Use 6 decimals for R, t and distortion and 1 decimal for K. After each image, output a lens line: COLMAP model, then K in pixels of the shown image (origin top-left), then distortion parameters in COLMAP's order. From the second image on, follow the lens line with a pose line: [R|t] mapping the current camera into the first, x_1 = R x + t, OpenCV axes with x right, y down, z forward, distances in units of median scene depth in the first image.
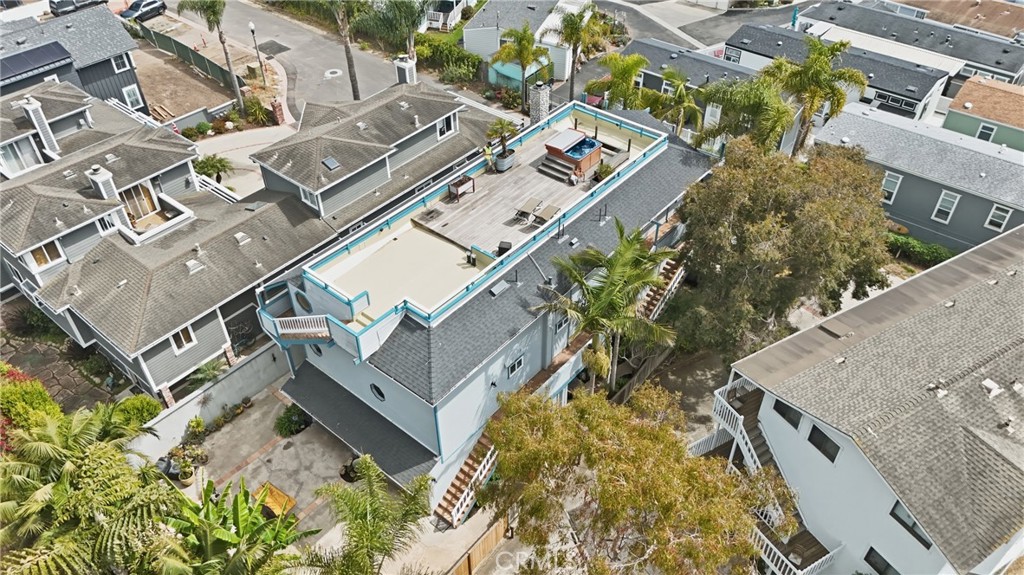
lens RADIAL K [[752.1, 0, 513.3], [0, 752.1, 288.0], [0, 0, 1]] dist [0.002300, 0.000090]
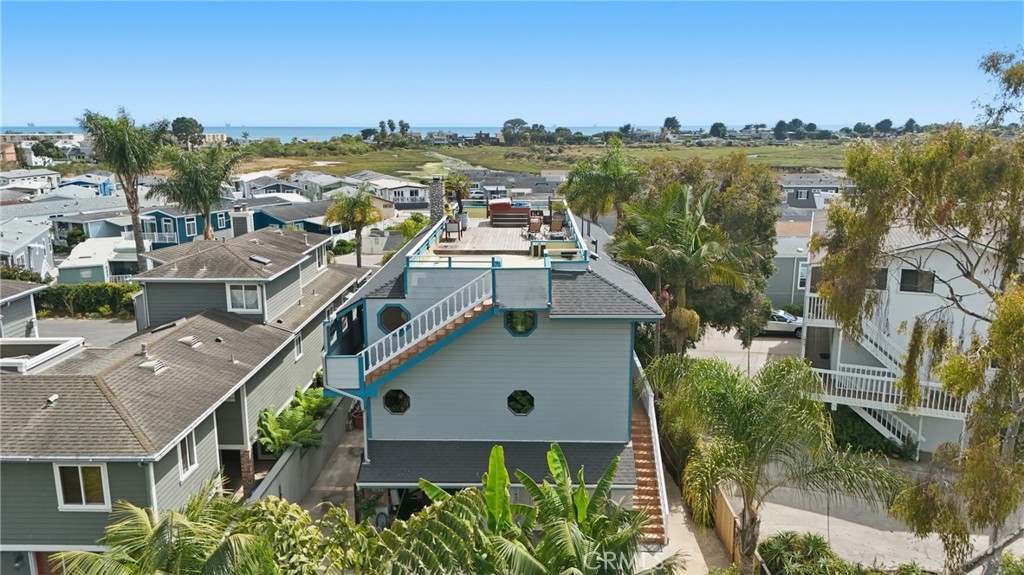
lens RADIAL K [[752.1, 0, 511.5], [0, 752.1, 286.6], [0, 0, 1]] dist [0.002300, 0.000090]
pose [[0.781679, -0.128180, 0.610367, -0.572311], [0.410102, 0.842963, -0.348180, 0.269317], [-0.469887, 0.522477, 0.711494, 0.345366]]
